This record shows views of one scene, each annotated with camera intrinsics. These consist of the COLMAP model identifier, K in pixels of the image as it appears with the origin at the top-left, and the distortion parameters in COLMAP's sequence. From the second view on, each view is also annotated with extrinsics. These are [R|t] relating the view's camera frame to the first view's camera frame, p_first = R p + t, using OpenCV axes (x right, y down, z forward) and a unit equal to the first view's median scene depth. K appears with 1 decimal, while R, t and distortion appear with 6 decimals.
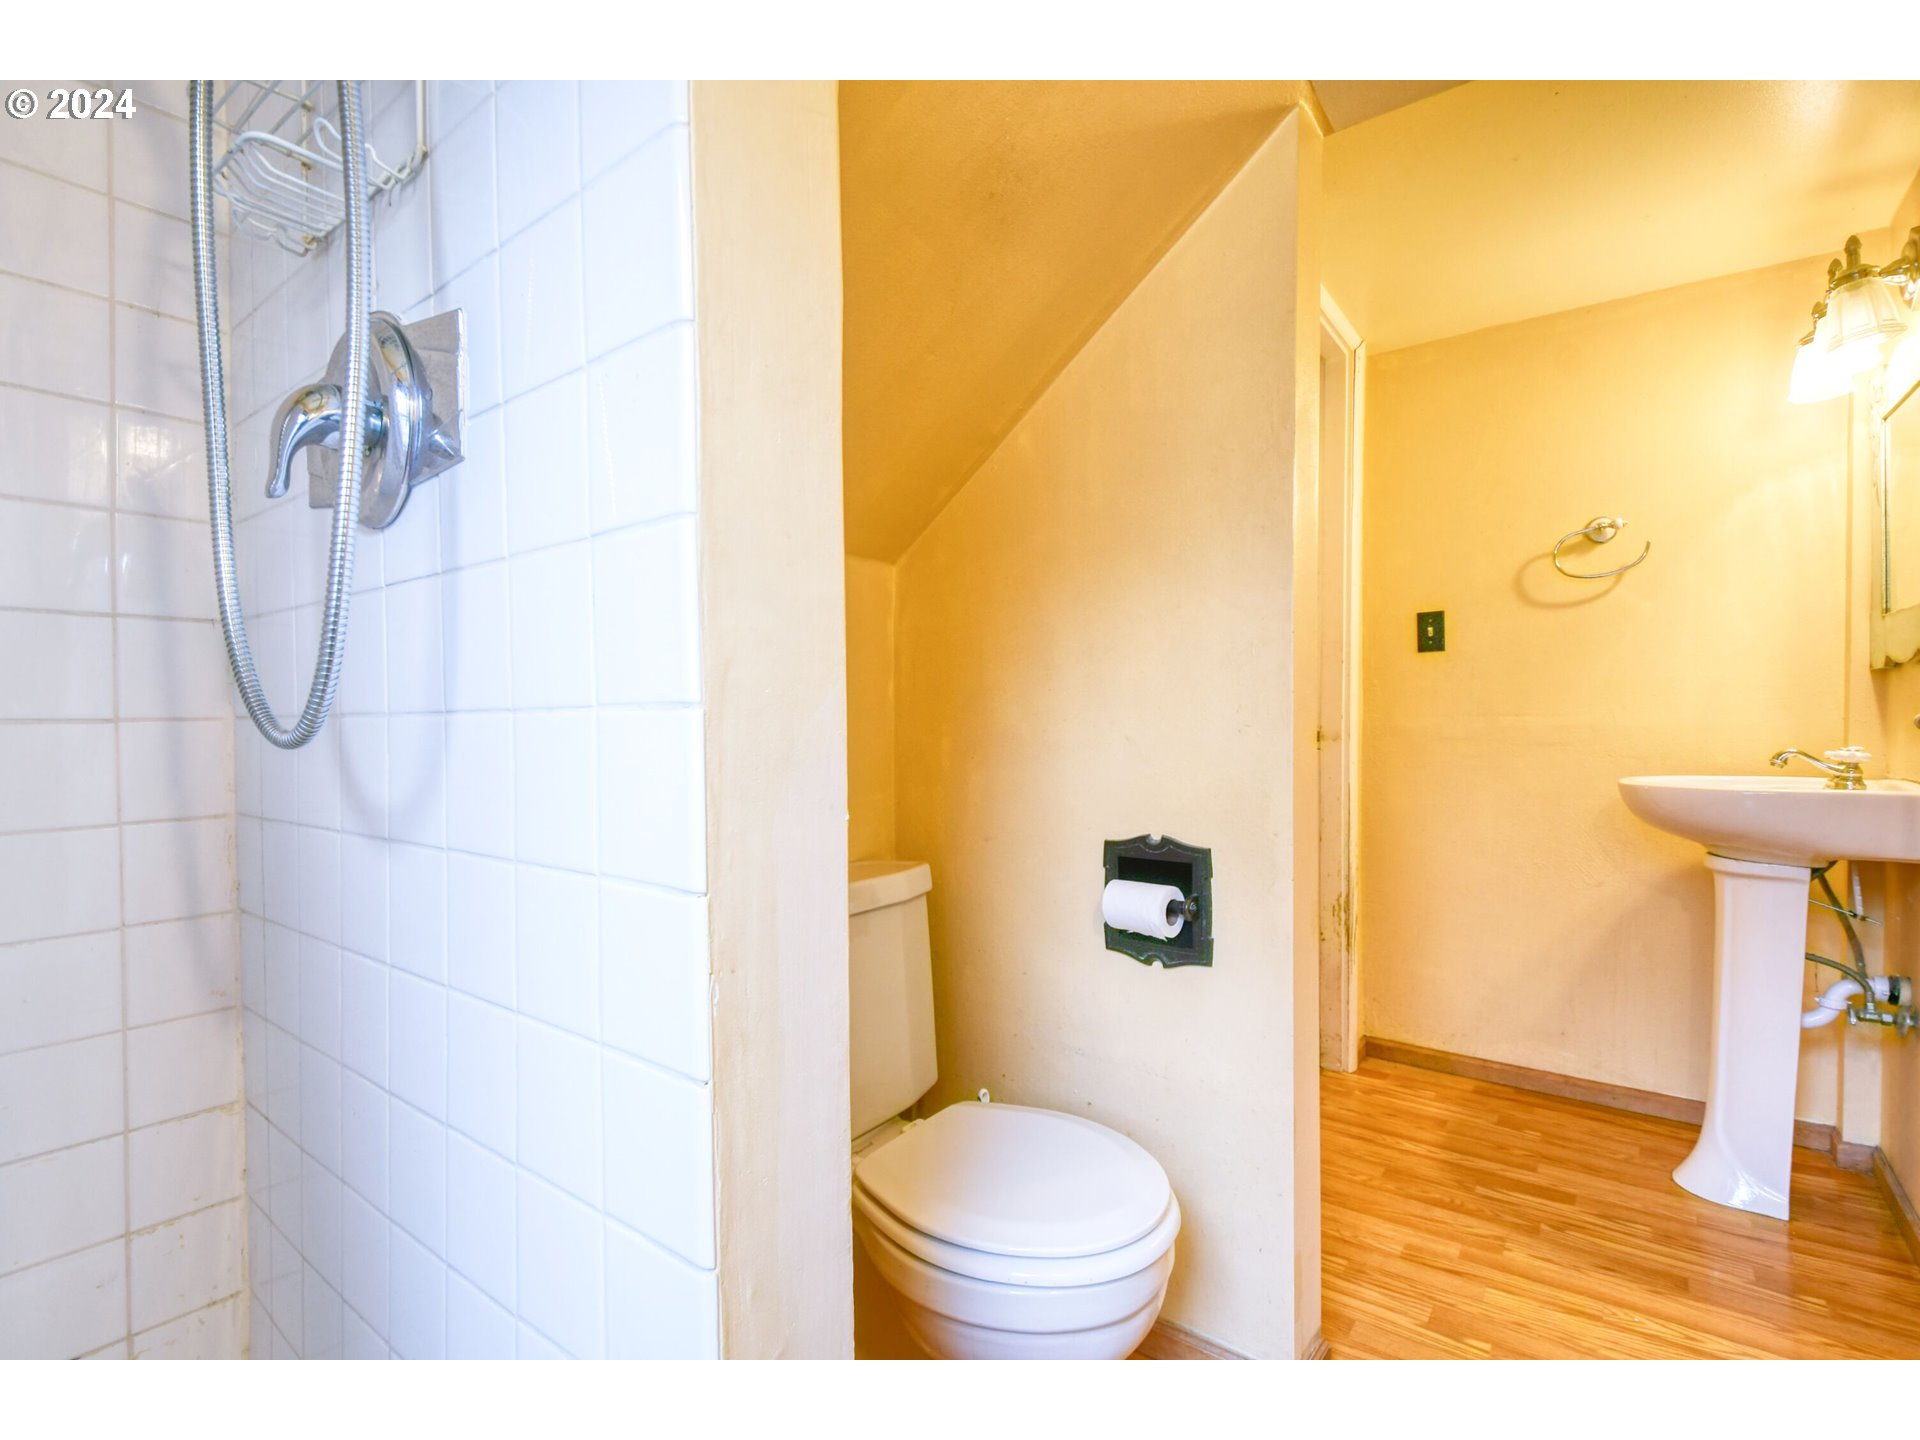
lens RADIAL K [[914.3, 0, 955.1], [0, 914.3, 725.4], [0, 0, 1]] dist [0.002865, -0.020072]
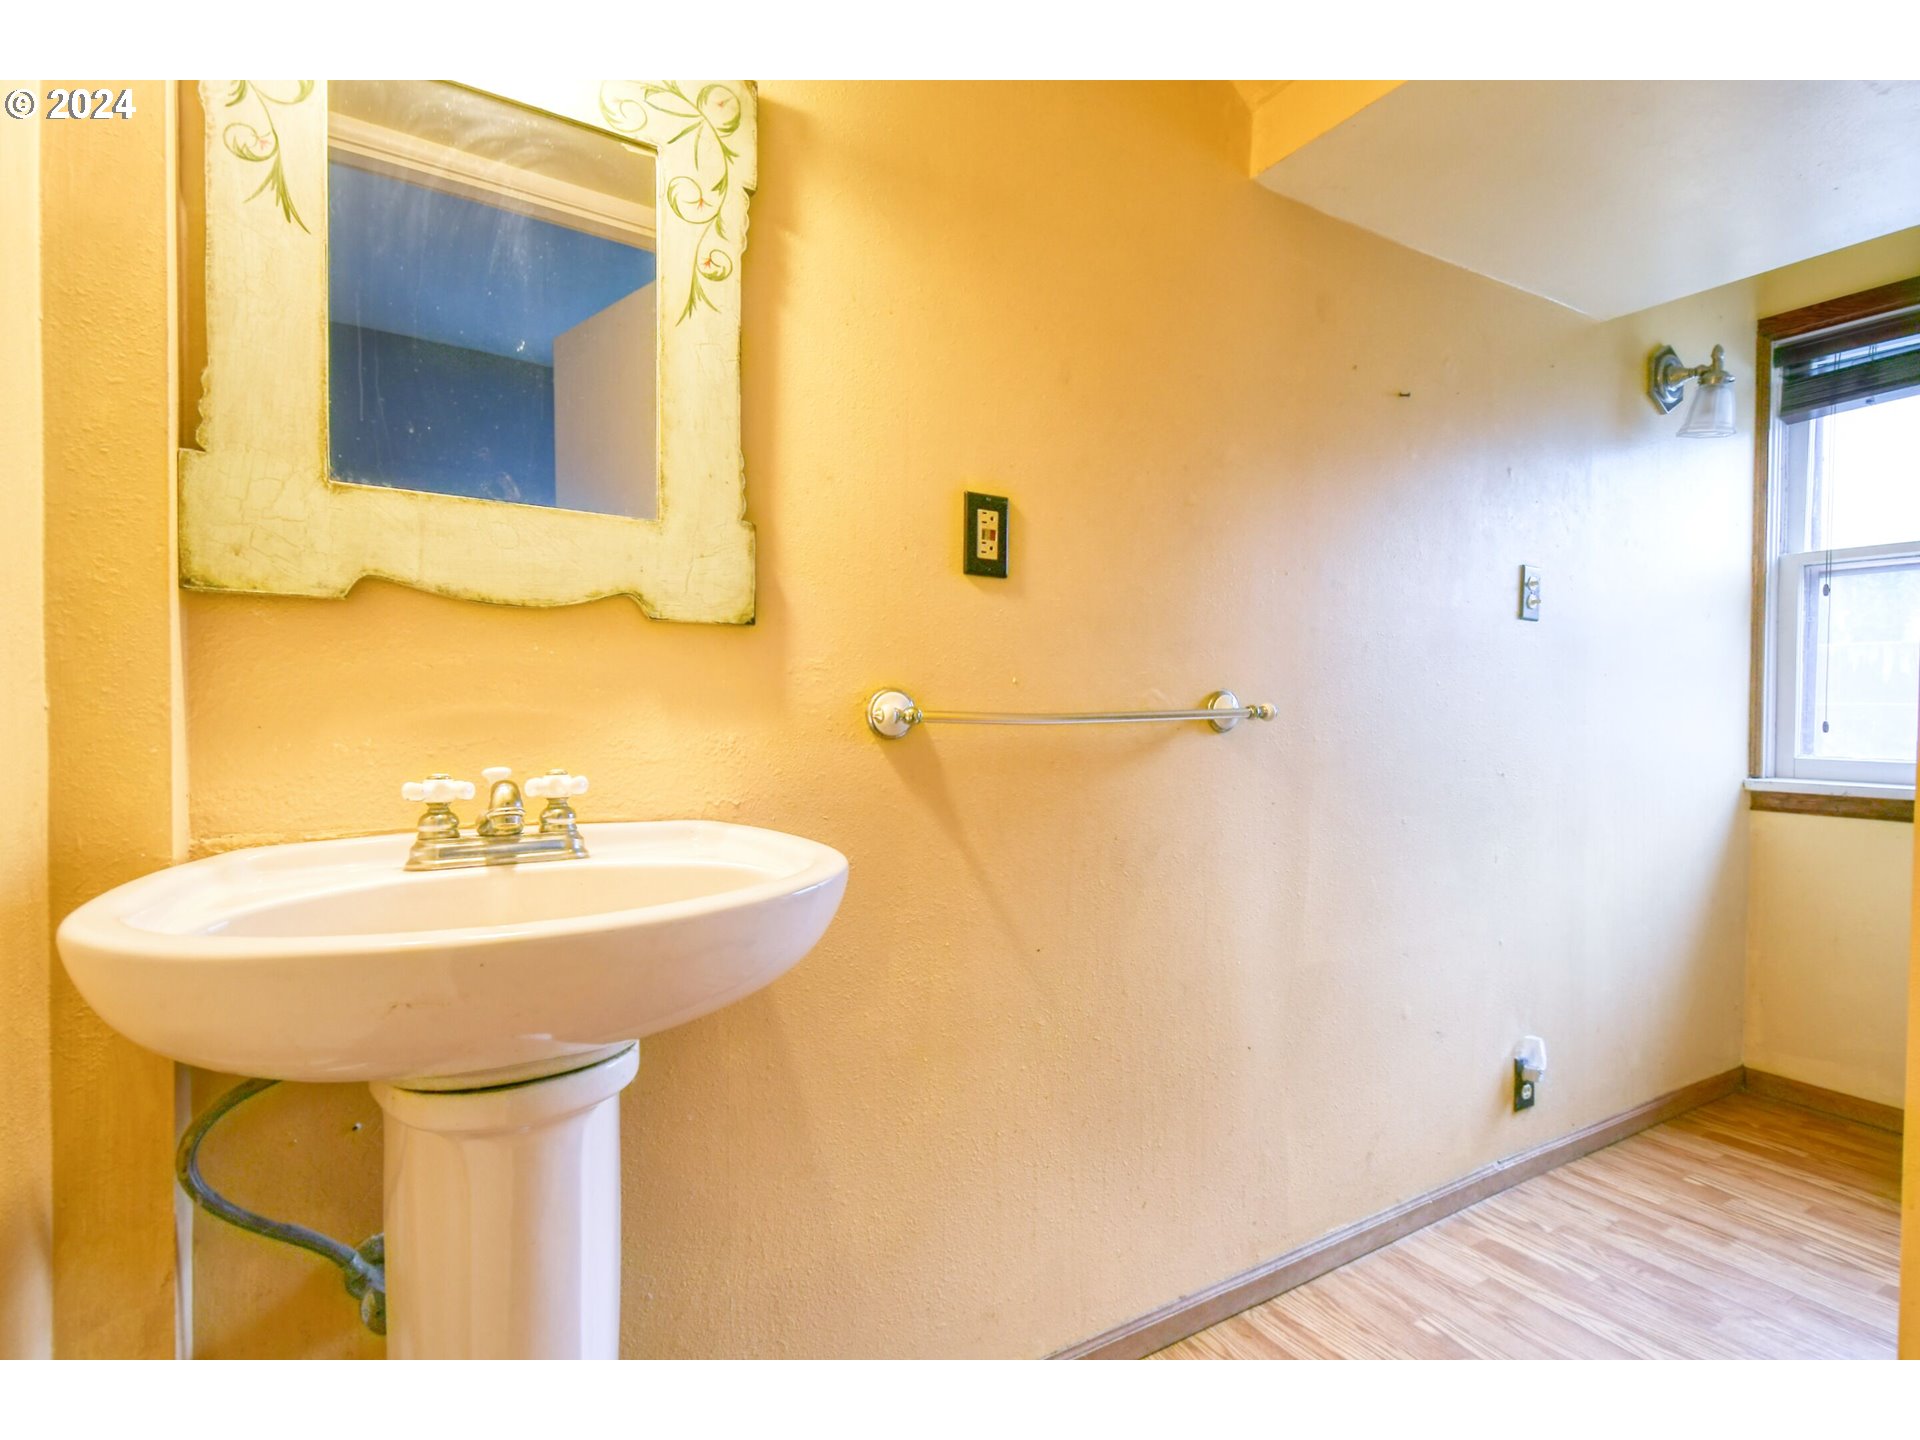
lens RADIAL K [[914.3, 0, 955.1], [0, 914.3, 725.4], [0, 0, 1]] dist [0.002865, -0.020072]
pose [[-0.914312, -0.006926, 0.404950, 0.831961], [0.006565, 0.999469, 0.031917, -0.026081], [-0.404956, 0.031840, -0.913781, 2.111448]]
